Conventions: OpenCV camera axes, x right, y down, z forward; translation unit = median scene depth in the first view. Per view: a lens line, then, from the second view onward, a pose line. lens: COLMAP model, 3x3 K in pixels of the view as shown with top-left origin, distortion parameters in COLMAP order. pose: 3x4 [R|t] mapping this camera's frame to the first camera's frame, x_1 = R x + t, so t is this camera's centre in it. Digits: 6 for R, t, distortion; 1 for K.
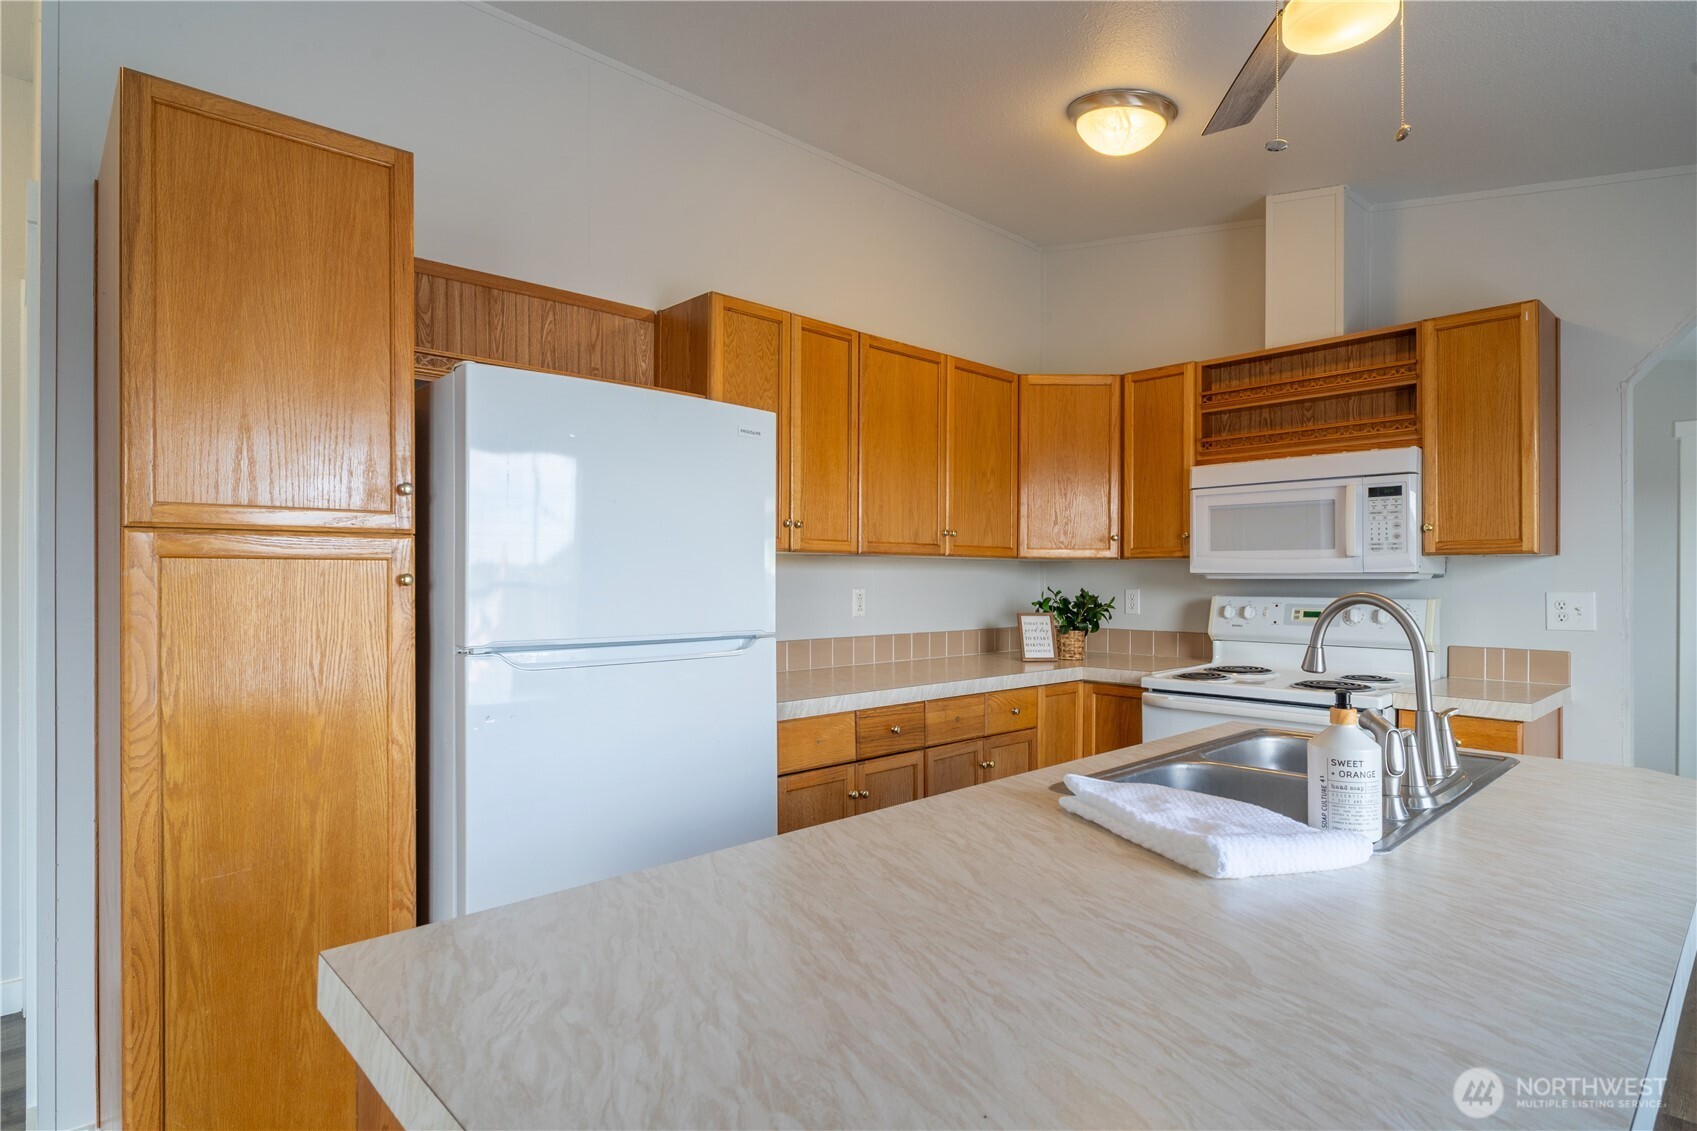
lens RADIAL K [[875.6, 0, 863.6], [0, 875.6, 573.9], [0, 0, 1]] dist [-0.004630, -0.000887]
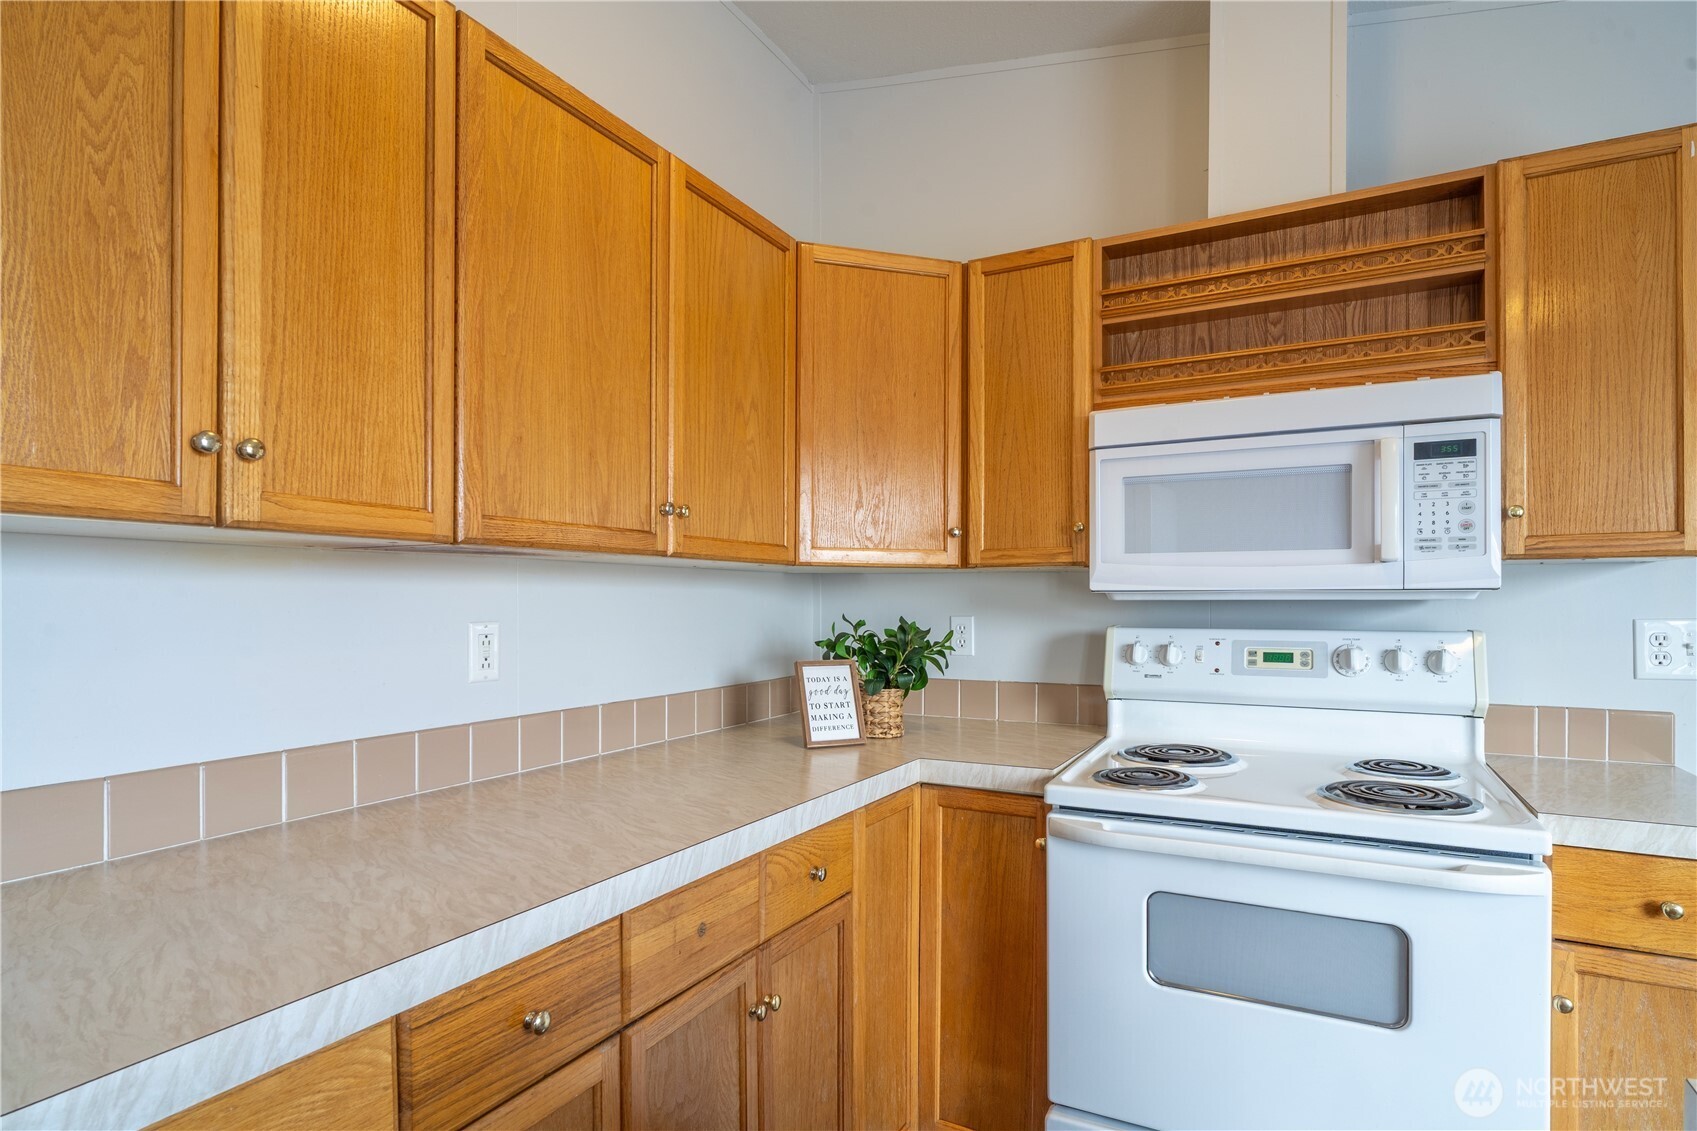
lens RADIAL K [[875.6, 0, 881.2], [0, 875.6, 599.4], [0, 0, 1]] dist [-0.004630, -0.000887]
pose [[0.940211, -0.002901, 0.340580, 0.039771], [0.001193, 0.999986, 0.005224, 0.001898], [-0.340591, -0.004506, 0.940201, 0.511207]]
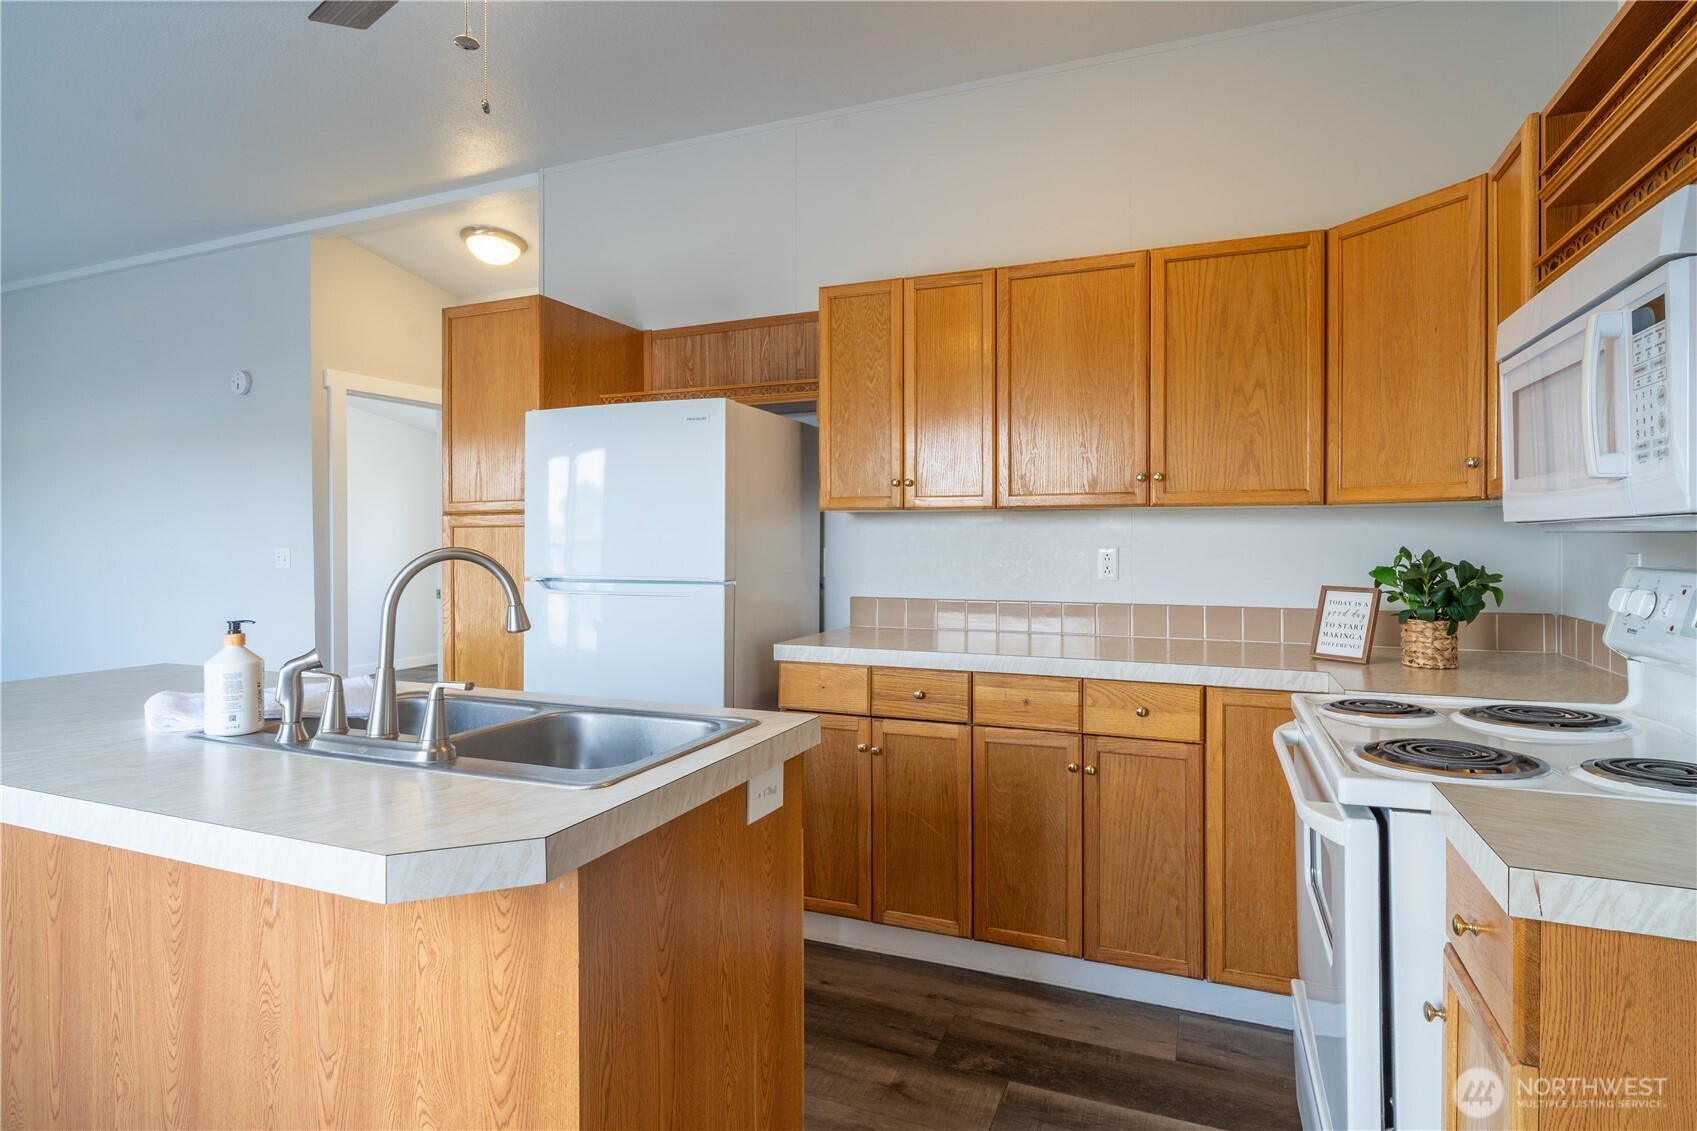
lens RADIAL K [[875.6, 0, 816.6], [0, 875.6, 537.0], [0, 0, 1]] dist [-0.004630, -0.000887]
pose [[0.414858, -0.003538, -0.909879, 0.711033], [0.006561, 0.999978, -0.000897, 0.006000], [0.909862, -0.005597, 0.414872, 0.420584]]
